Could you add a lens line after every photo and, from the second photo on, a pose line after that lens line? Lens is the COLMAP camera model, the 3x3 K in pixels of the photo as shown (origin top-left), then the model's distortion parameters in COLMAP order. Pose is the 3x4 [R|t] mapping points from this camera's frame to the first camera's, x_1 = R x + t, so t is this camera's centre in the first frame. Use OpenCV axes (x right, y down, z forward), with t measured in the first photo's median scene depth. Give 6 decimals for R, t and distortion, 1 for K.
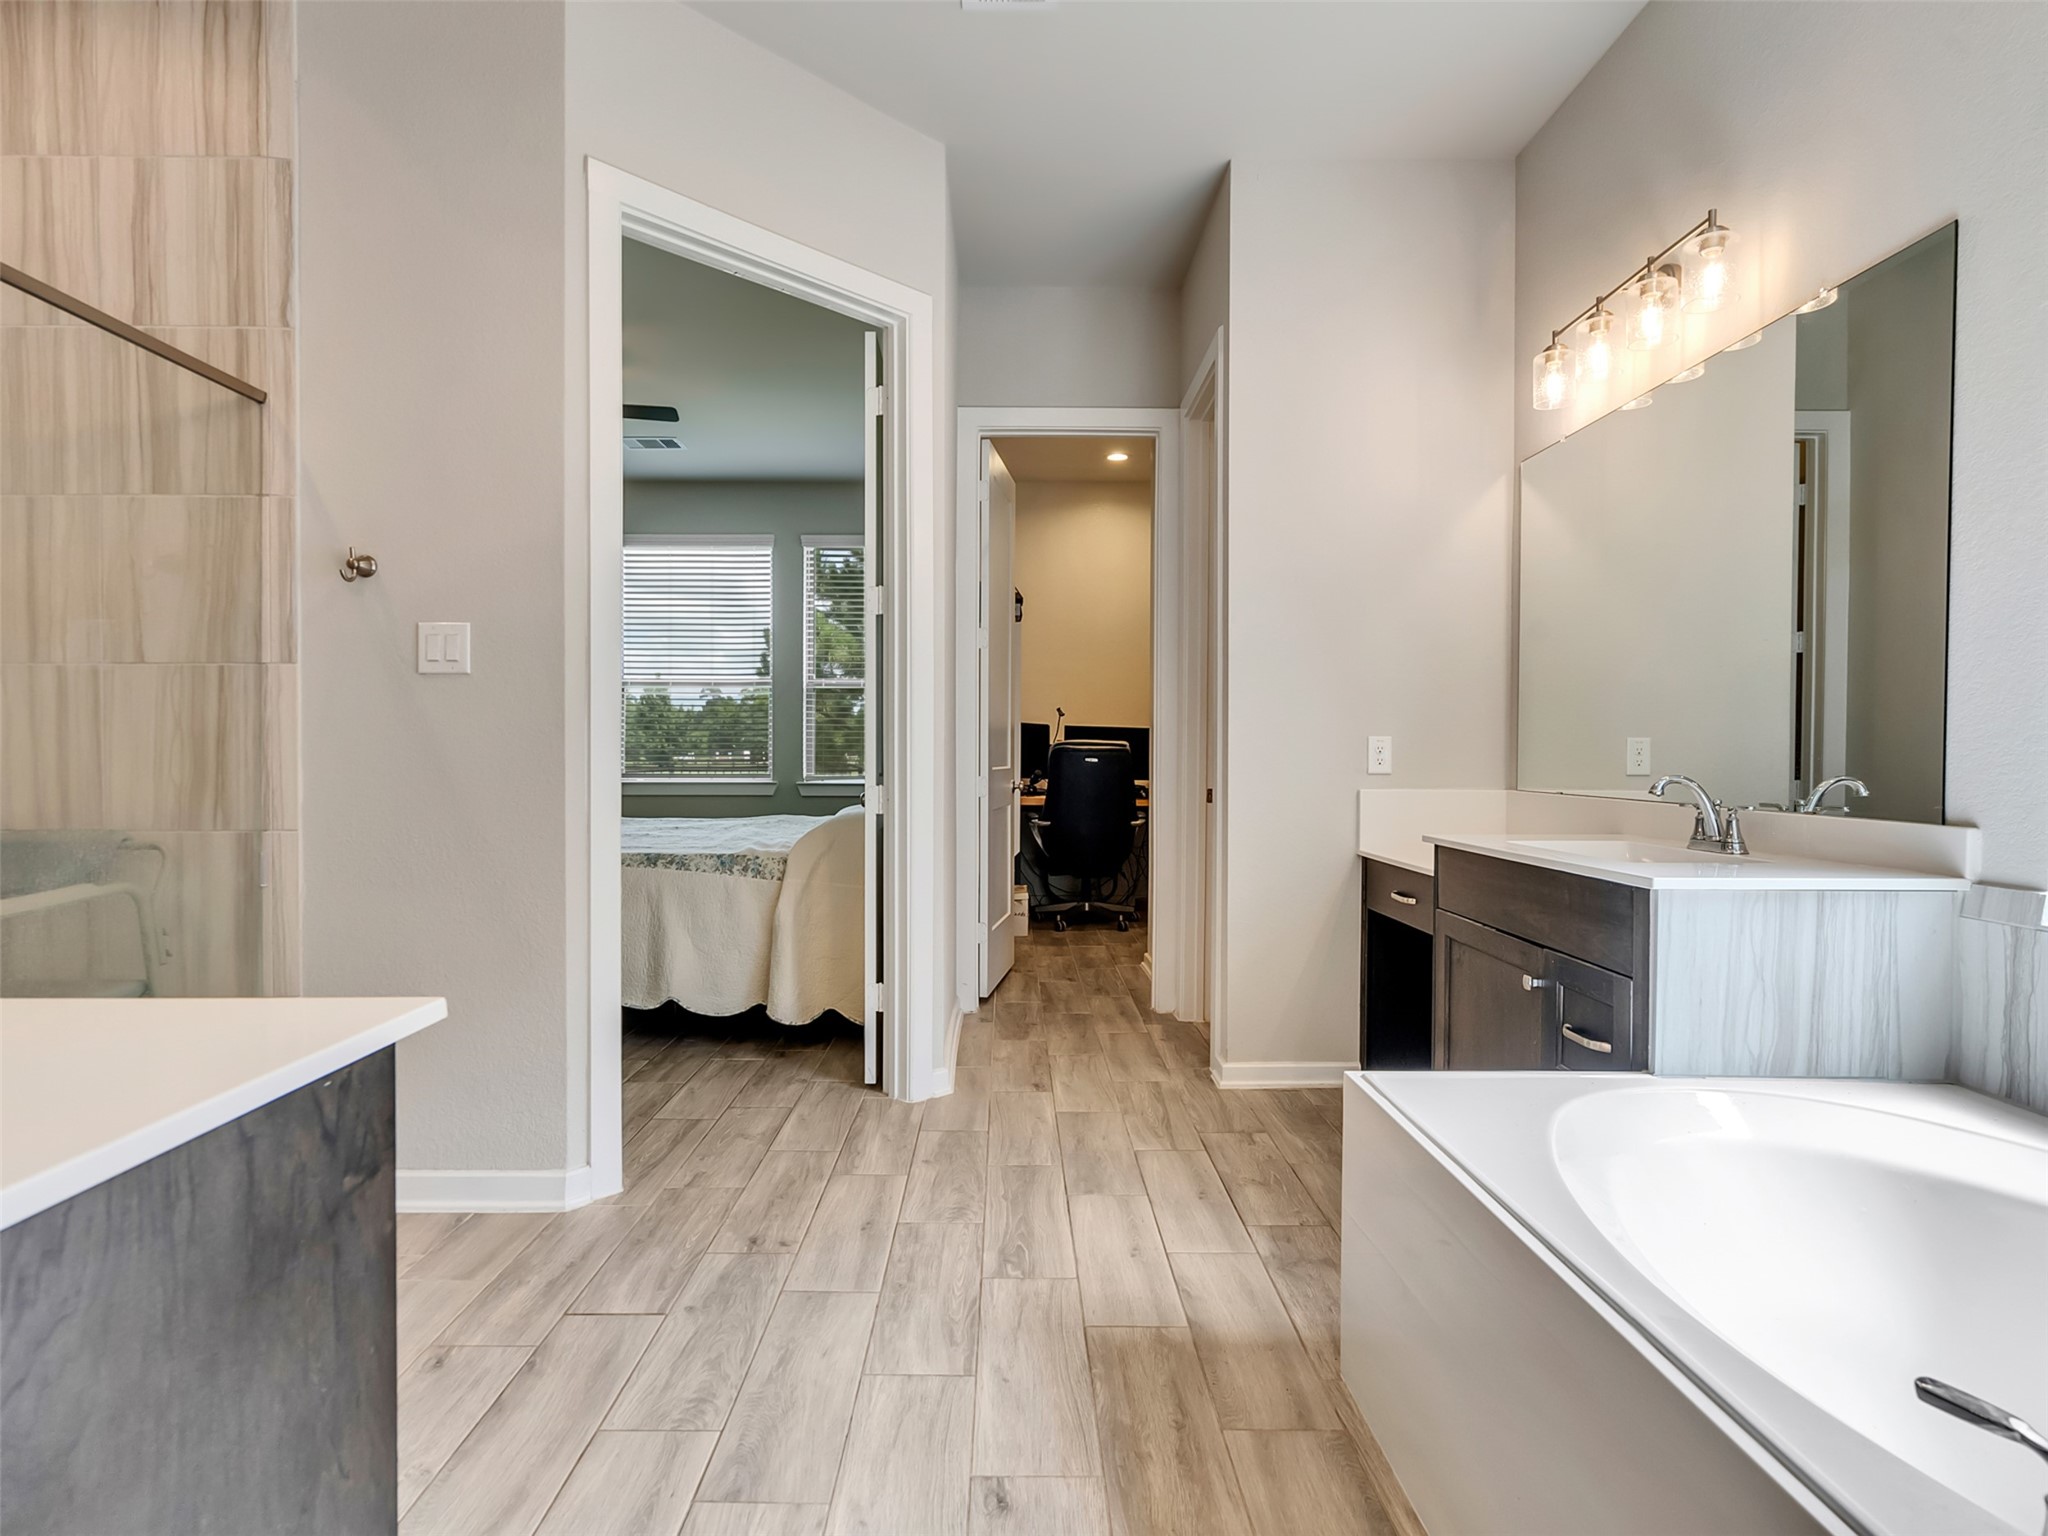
lens RADIAL K [[1047.2, 0, 1003.5], [0, 1047.2, 766.5], [0, 0, 1]] dist [-0.009027, 0.006897]
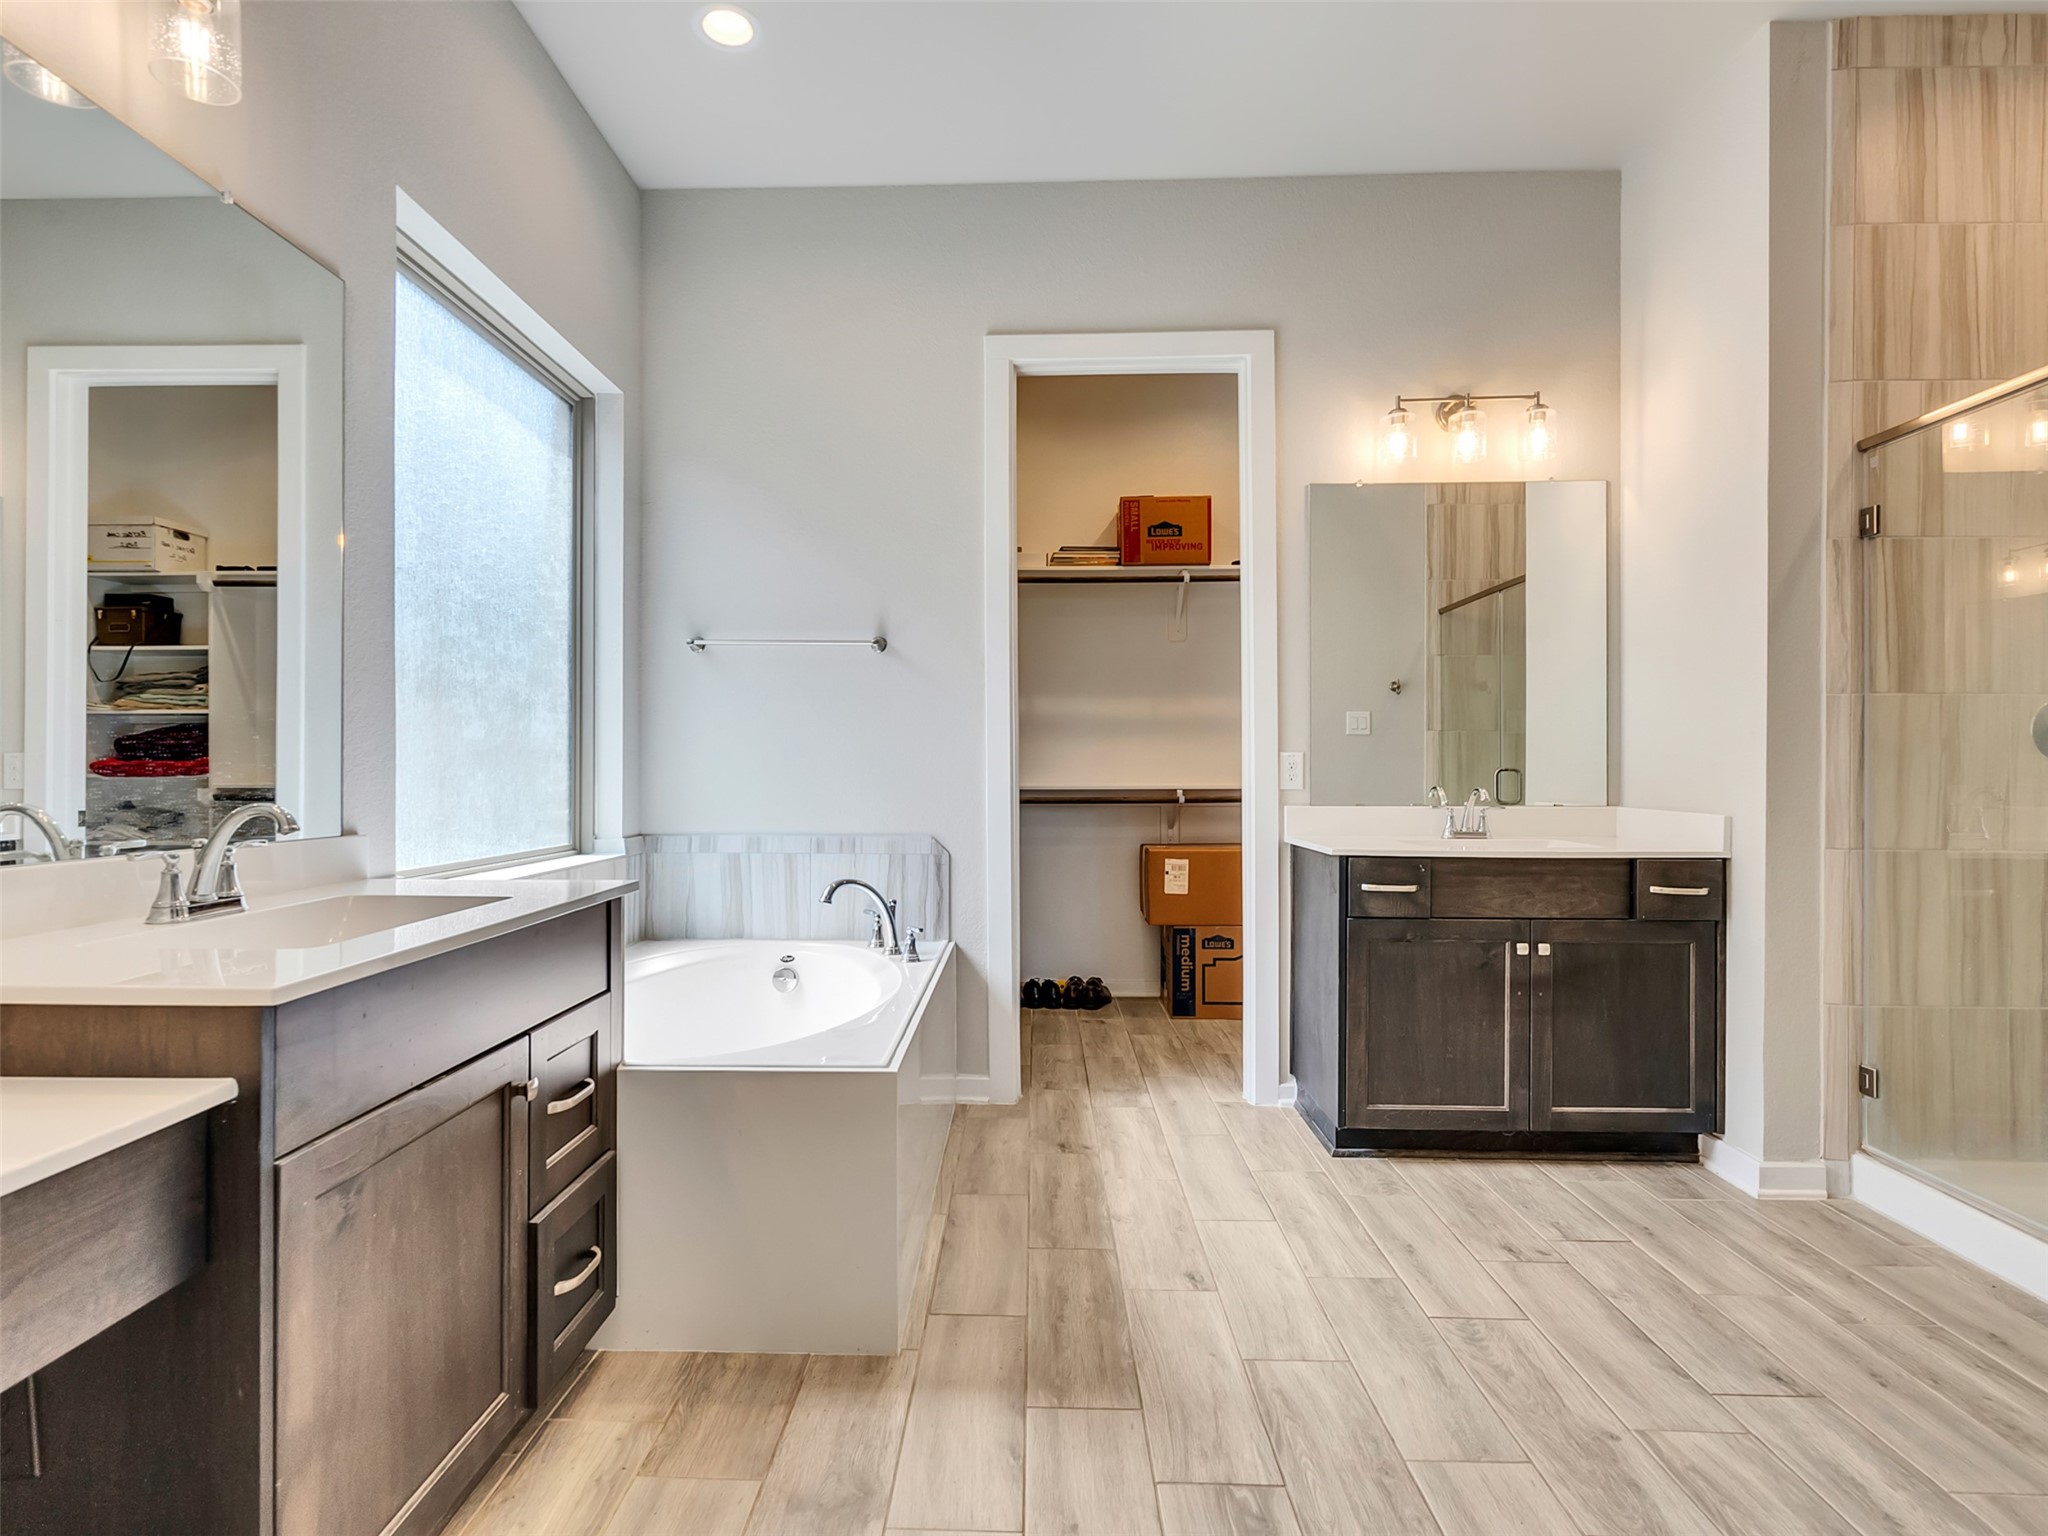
lens RADIAL K [[1047.2, 0, 1003.5], [0, 1047.2, 766.5], [0, 0, 1]] dist [-0.009027, 0.006897]
pose [[-0.999639, -0.006011, 0.026176, 0.181884], [-0.005670, 0.999898, 0.013075, -0.031043], [-0.026252, 0.012922, -0.999572, 1.951450]]
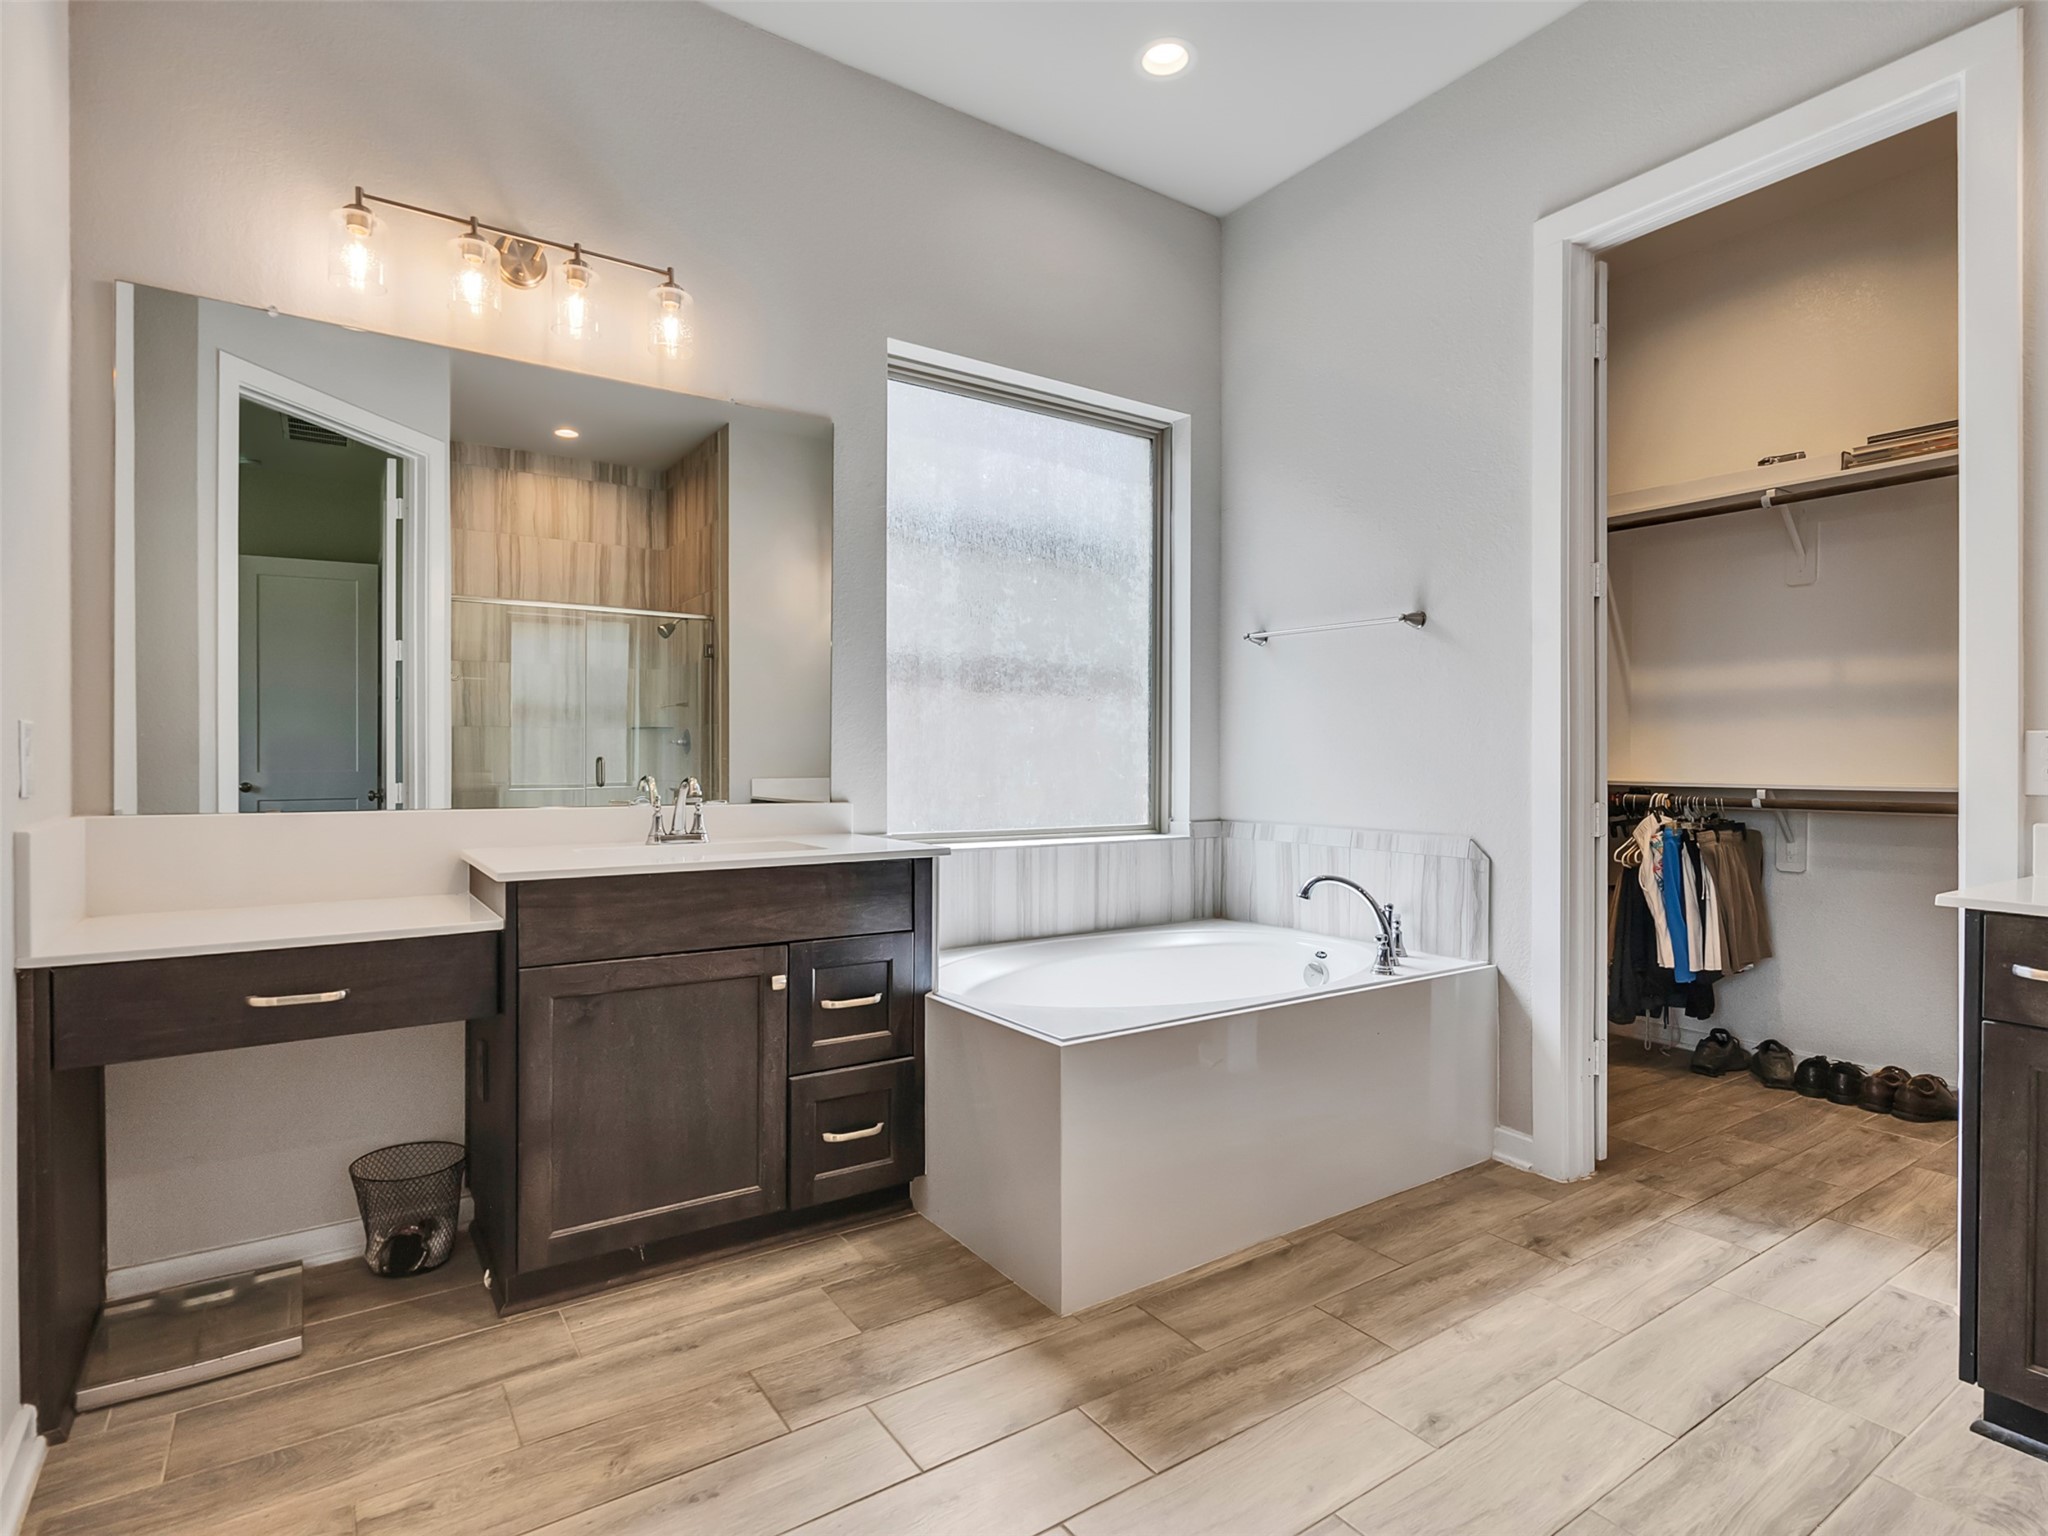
lens RADIAL K [[1047.2, 0, 1003.5], [0, 1047.2, 766.5], [0, 0, 1]] dist [-0.009027, 0.006897]
pose [[-0.556647, -0.013127, 0.830645, -0.531578], [0.006526, 0.999775, 0.020173, -0.026525], [-0.830724, 0.016650, -0.556436, 1.579101]]
